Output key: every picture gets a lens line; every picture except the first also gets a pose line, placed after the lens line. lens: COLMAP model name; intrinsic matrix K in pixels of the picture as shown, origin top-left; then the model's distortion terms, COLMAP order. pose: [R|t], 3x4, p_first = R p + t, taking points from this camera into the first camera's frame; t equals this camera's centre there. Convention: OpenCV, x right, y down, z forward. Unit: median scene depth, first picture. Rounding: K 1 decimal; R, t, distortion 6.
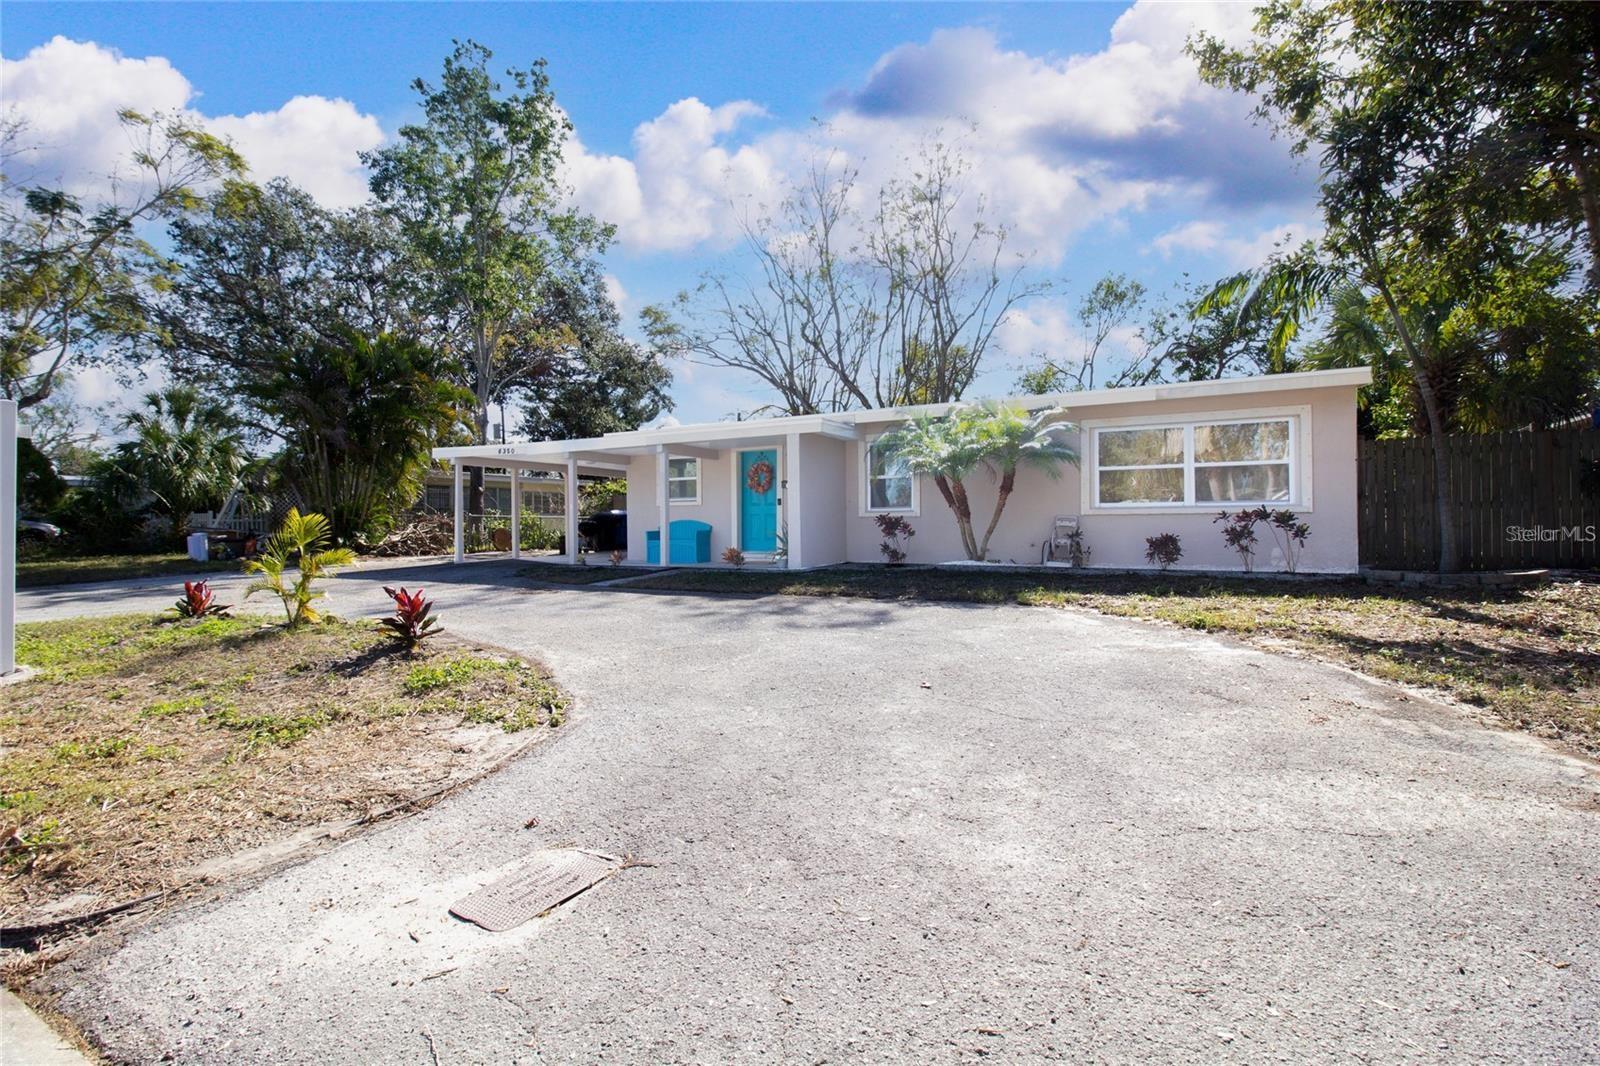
lens RADIAL K [[735.0, 0, 795.8], [0, 735.0, 526.7], [0, 0, 1]] dist [-0.001588, -0.000286]
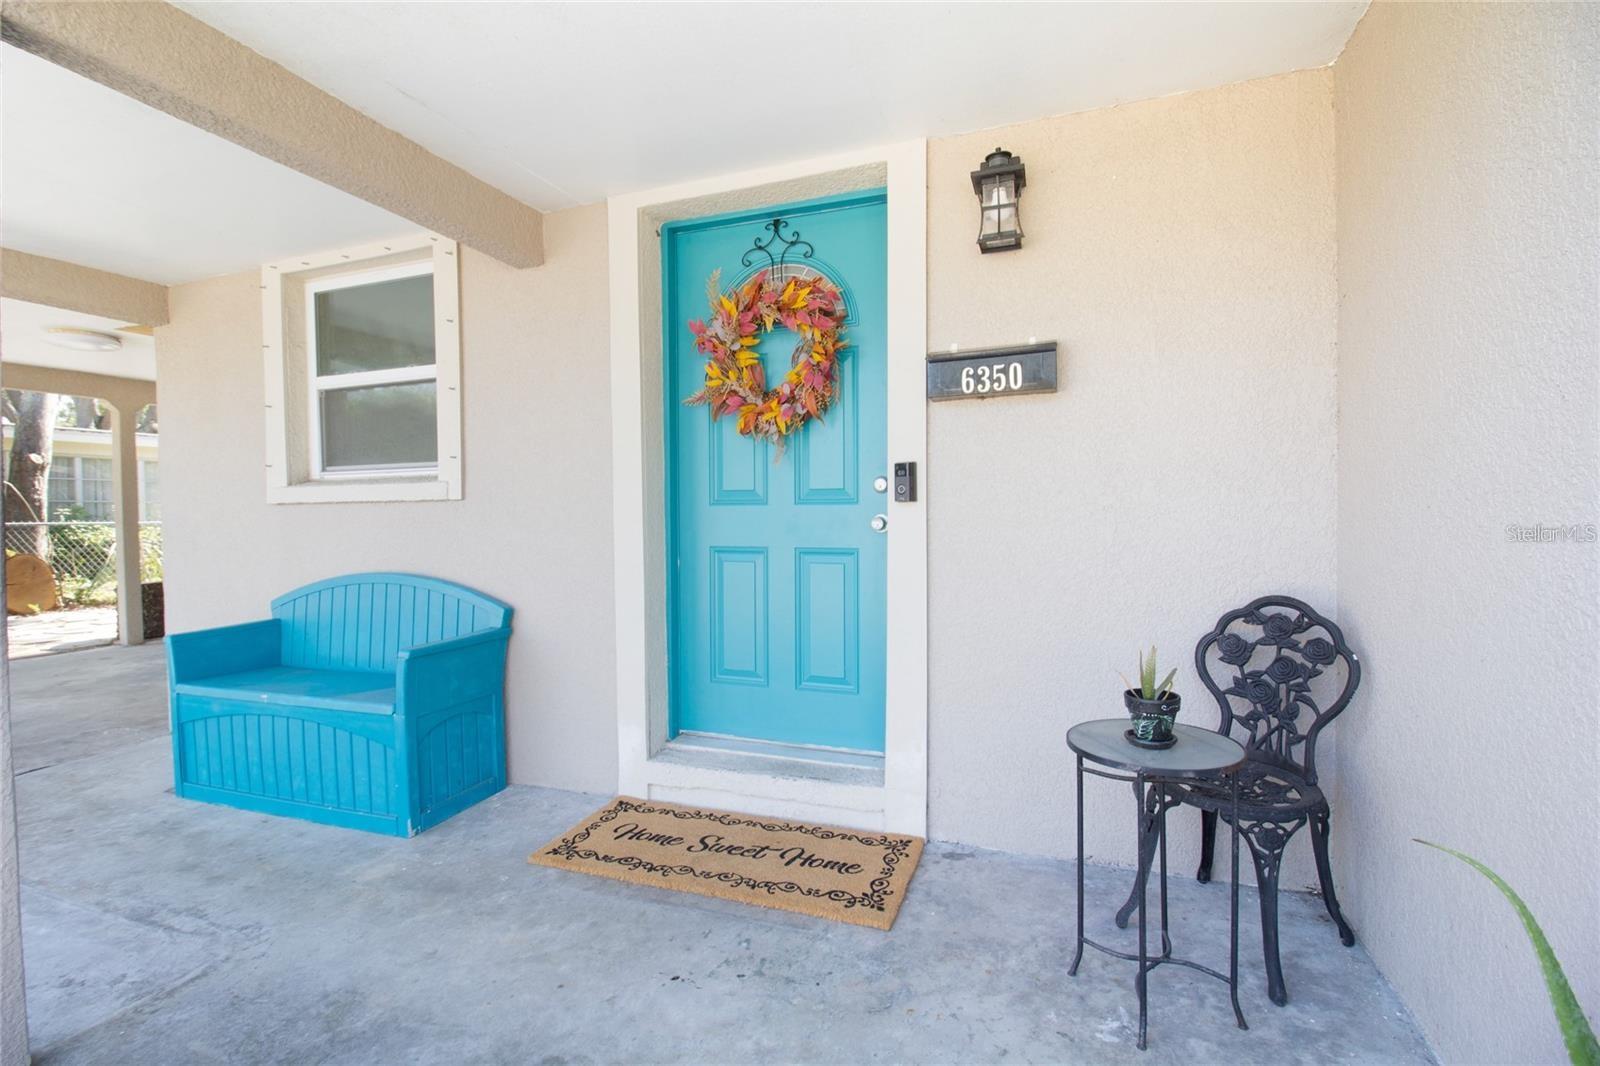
lens RADIAL K [[735.0, 0, 795.8], [0, 735.0, 526.7], [0, 0, 1]] dist [-0.001588, -0.000286]
pose [[0.990076, -0.009096, 0.140242, -0.067215], [0.006548, 0.999805, 0.018621, -0.026659], [-0.140384, -0.017518, 0.989942, 0.811566]]
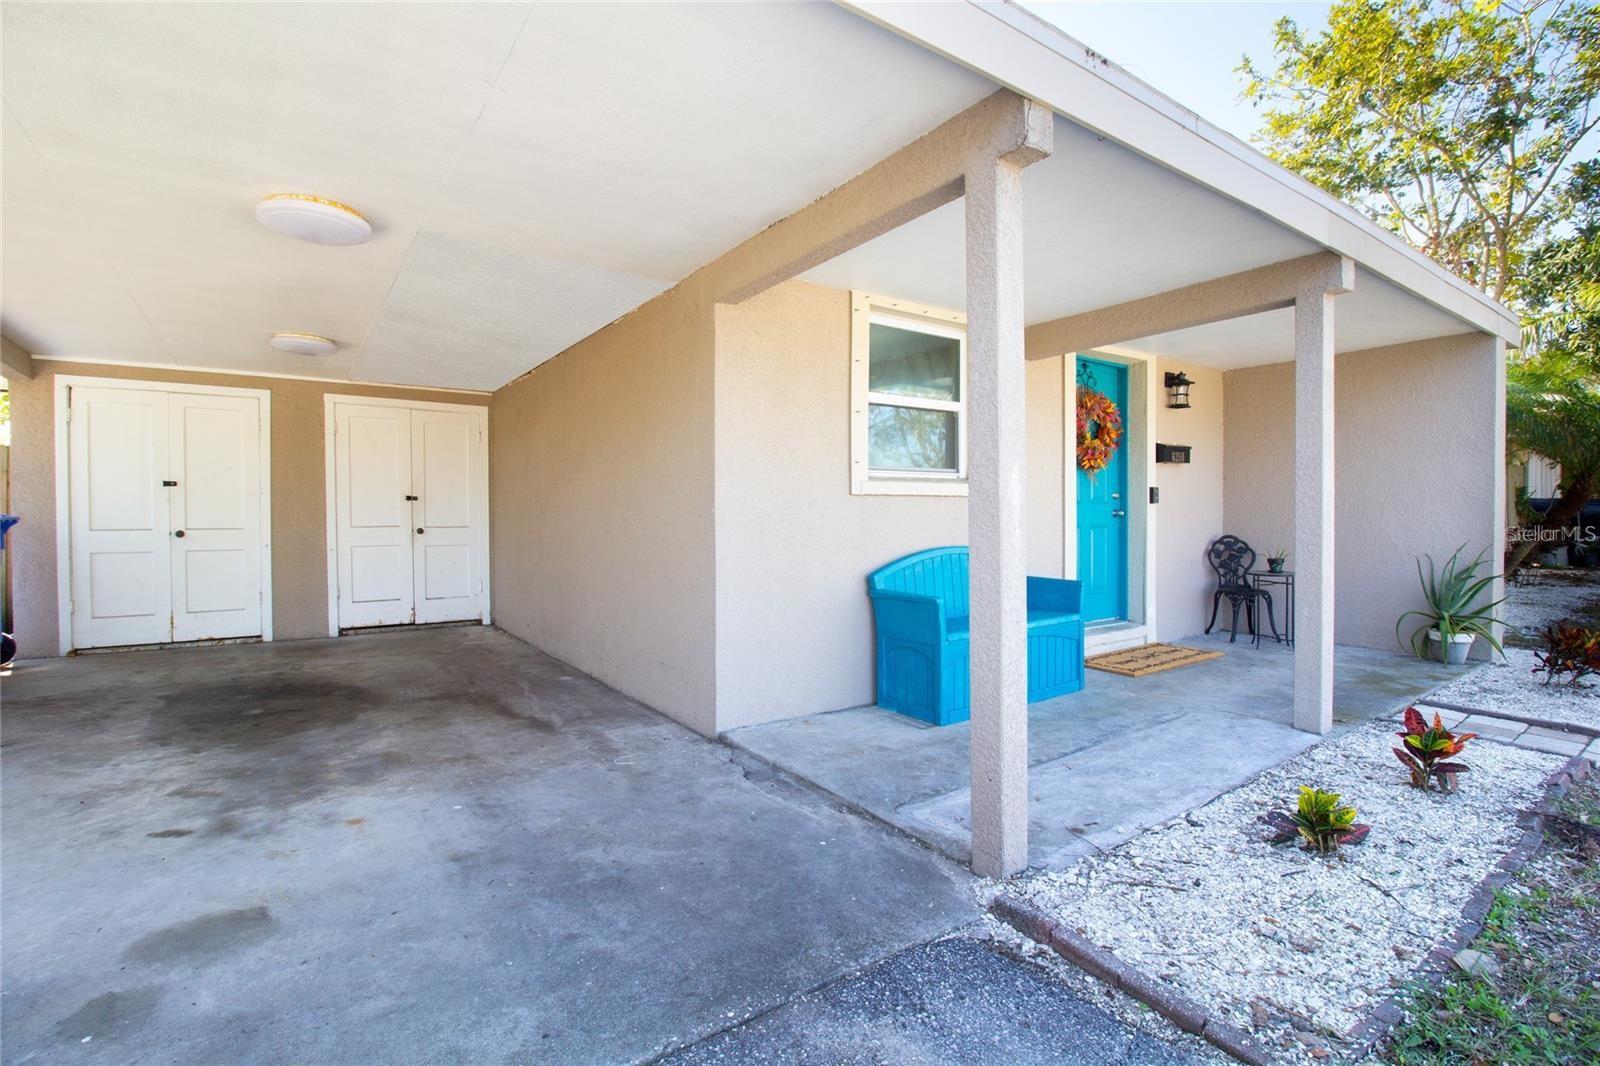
lens RADIAL K [[735.0, 0, 795.8], [0, 735.0, 526.7], [0, 0, 1]] dist [-0.001588, -0.000286]
pose [[0.444919, -0.010670, 0.895507, -0.447253], [0.006947, 0.999940, 0.008463, -0.021439], [-0.895544, 0.002456, 0.444966, 0.962383]]
